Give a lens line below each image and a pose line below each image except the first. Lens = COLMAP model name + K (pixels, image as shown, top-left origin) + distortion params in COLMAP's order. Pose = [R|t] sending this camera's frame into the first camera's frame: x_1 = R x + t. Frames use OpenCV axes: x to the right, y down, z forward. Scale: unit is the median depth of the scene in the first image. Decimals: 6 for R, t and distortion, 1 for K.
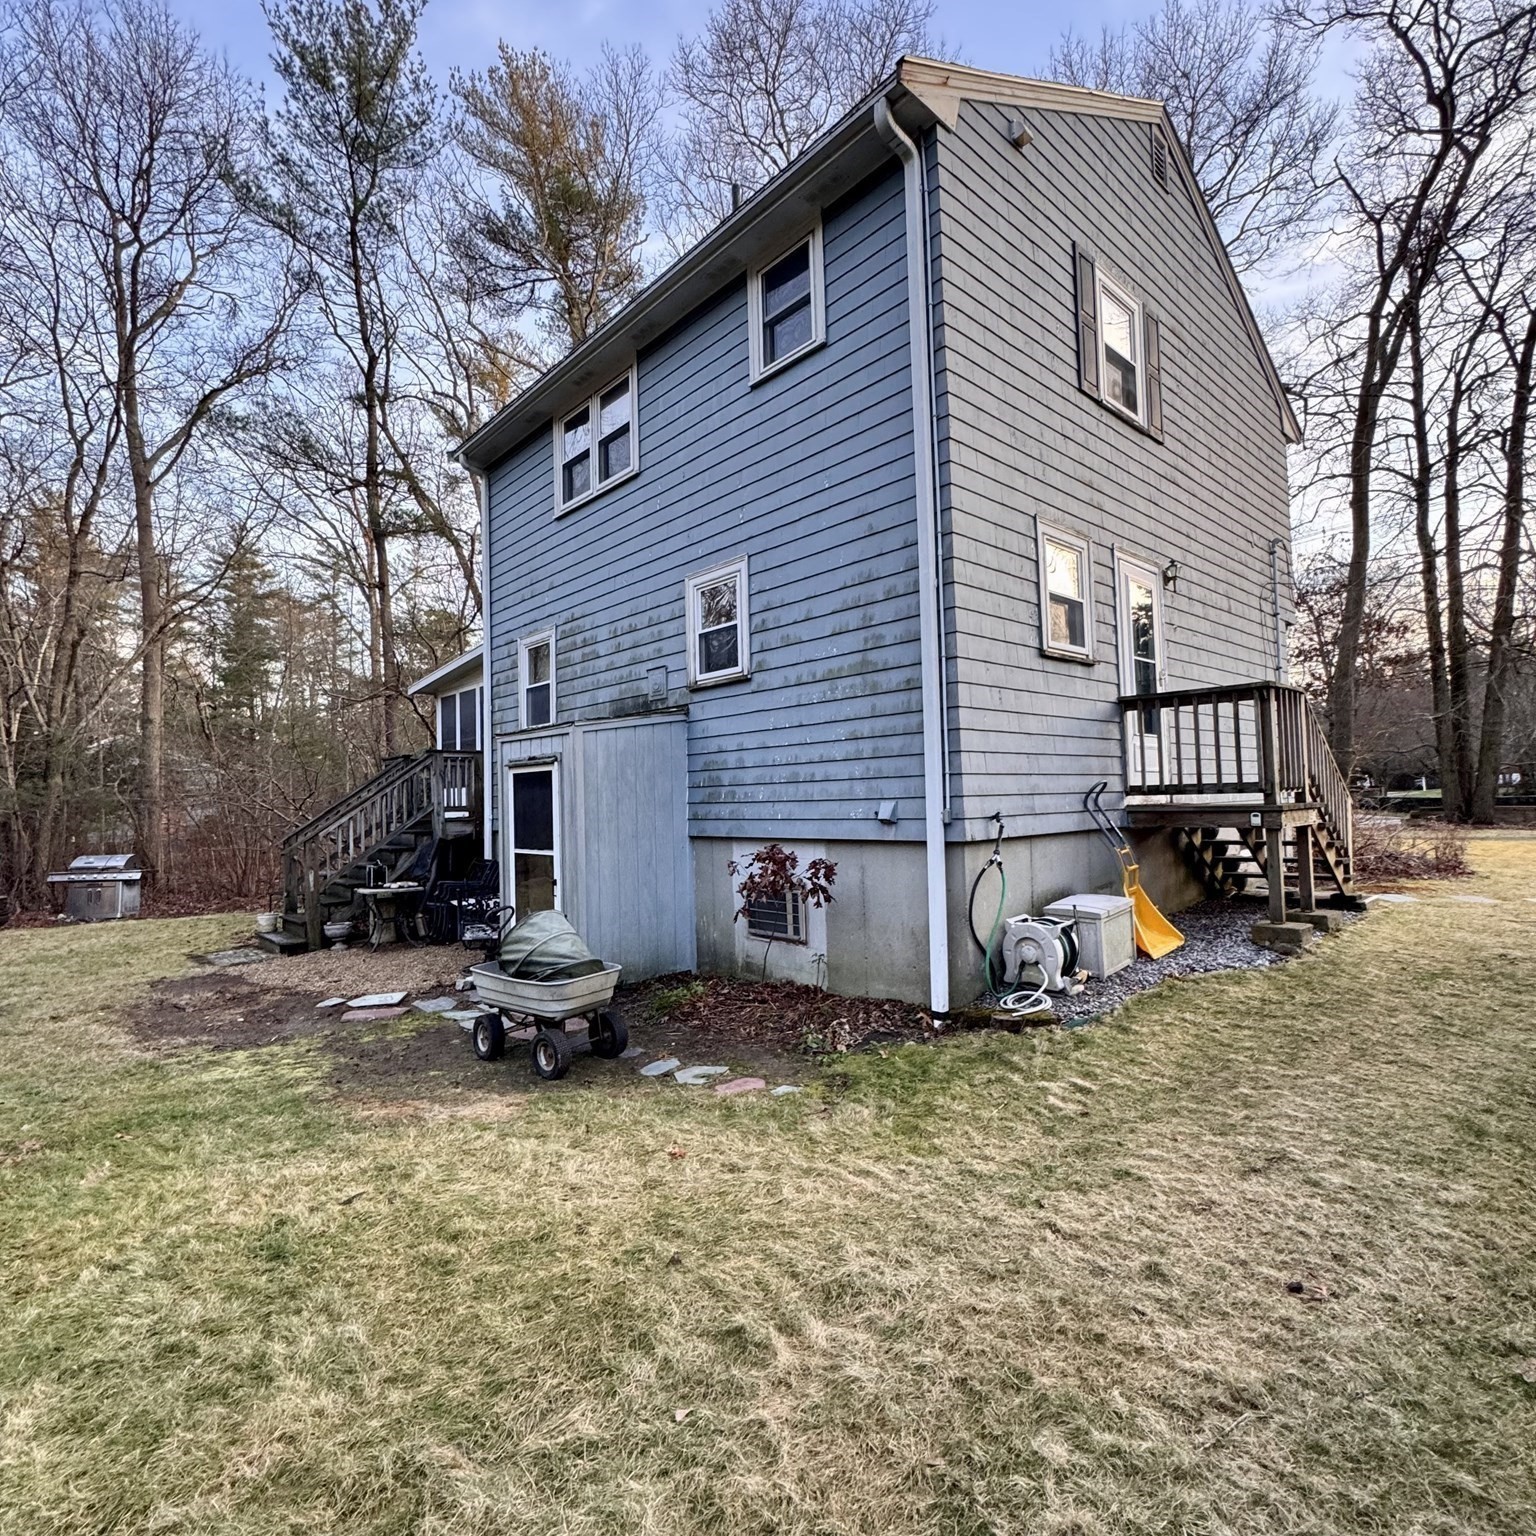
lens RADIAL K [[815.0, 0, 772.7], [0, 815.0, 774.0], [0, 0, 1]] dist [-0.000249, -0.000805]
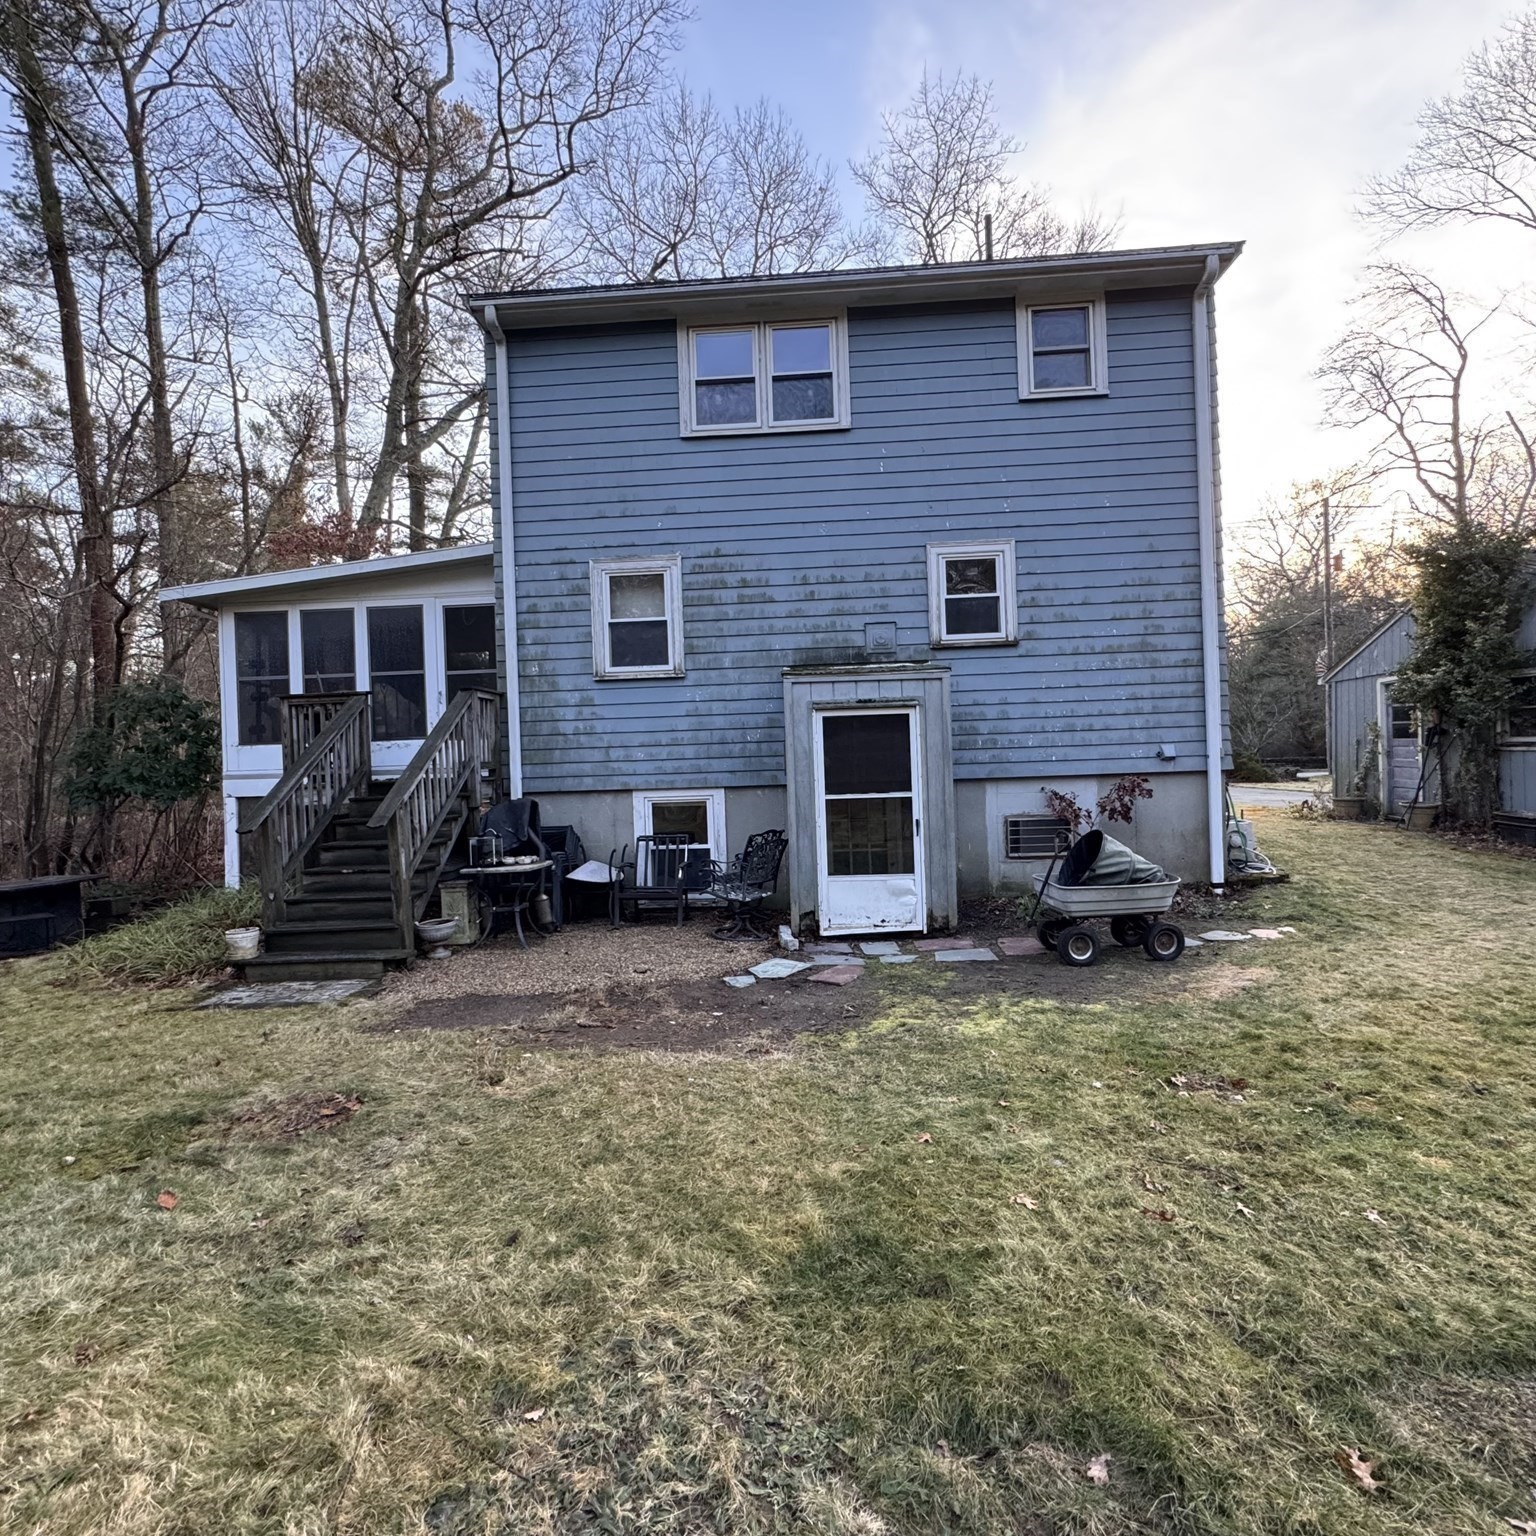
lens RADIAL K [[815.0, 0, 774.7], [0, 815.0, 766.3], [0, 0, 1]] dist [-0.000249, -0.000805]
pose [[0.715724, 0.000554, 0.698383, -1.107035], [-0.007815, 0.999943, 0.007216, 0.055581], [-0.698339, -0.010623, 0.715688, 0.386496]]
